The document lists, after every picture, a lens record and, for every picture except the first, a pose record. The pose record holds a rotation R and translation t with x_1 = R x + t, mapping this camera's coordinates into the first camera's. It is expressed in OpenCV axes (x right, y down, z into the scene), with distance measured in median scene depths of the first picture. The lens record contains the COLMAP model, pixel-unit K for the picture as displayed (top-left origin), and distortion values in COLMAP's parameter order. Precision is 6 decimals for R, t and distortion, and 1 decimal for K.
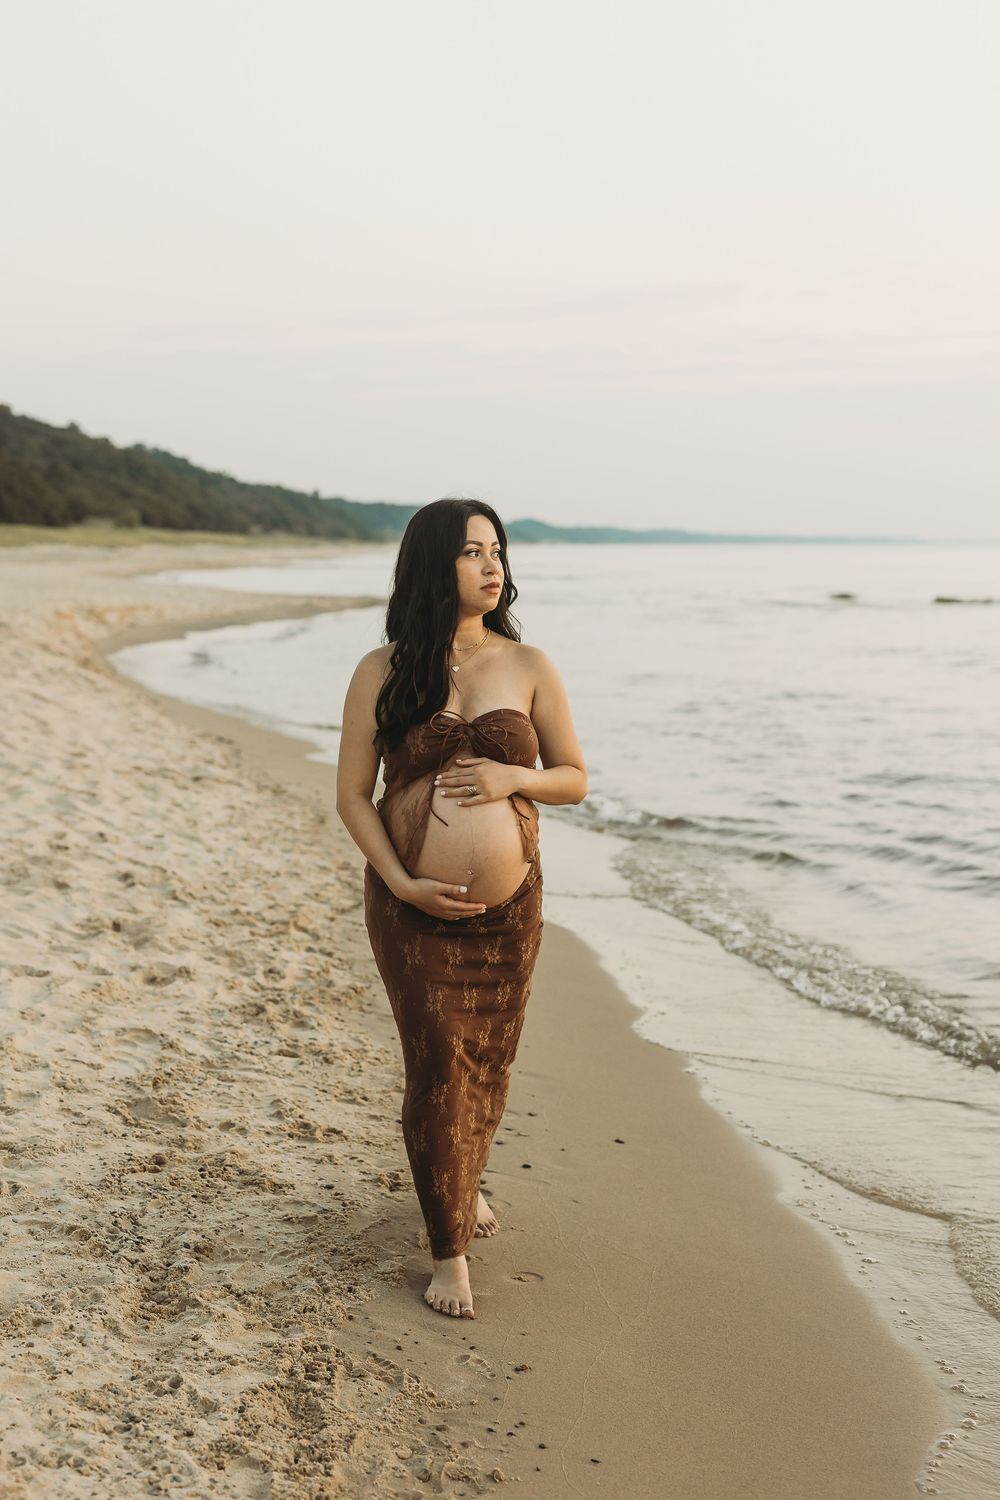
lens RADIAL K [[2240.8, 0, 494.2], [0, 2240.8, 753.8], [0, 0, 1]] dist [0.031150, 0.000000]
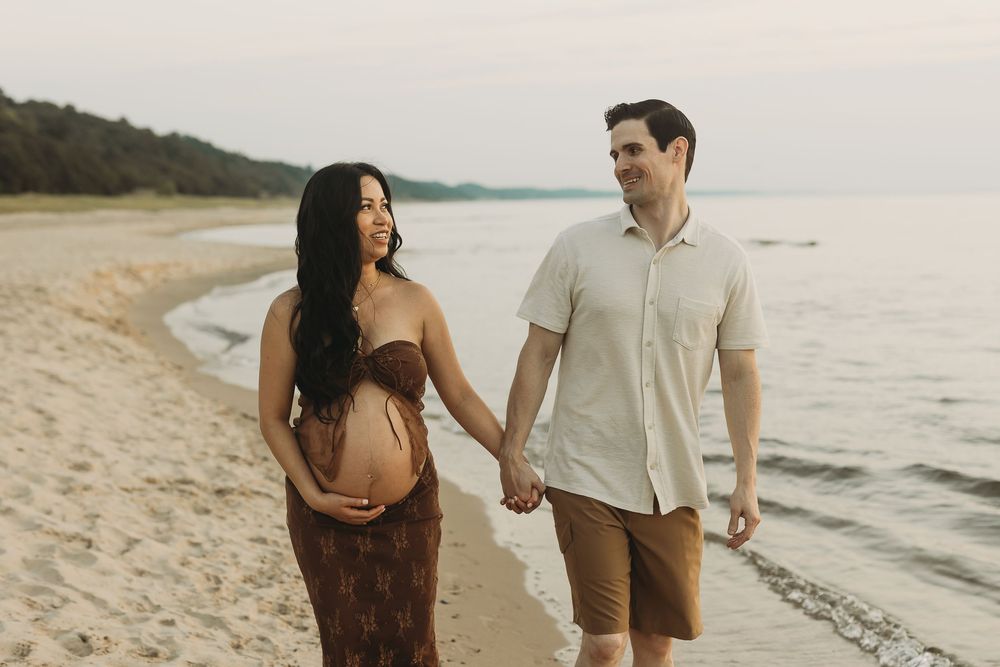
lens RADIAL K [[1590.2, 0, 508.9], [0, 1590.2, 335.9], [0, 0, 1]] dist [0.032637, 0.000000]
pose [[0.998643, -0.025939, 0.045153, -0.024526], [0.026295, 0.999628, -0.007297, -0.021782], [-0.044946, 0.008474, 0.998953, 0.197094]]
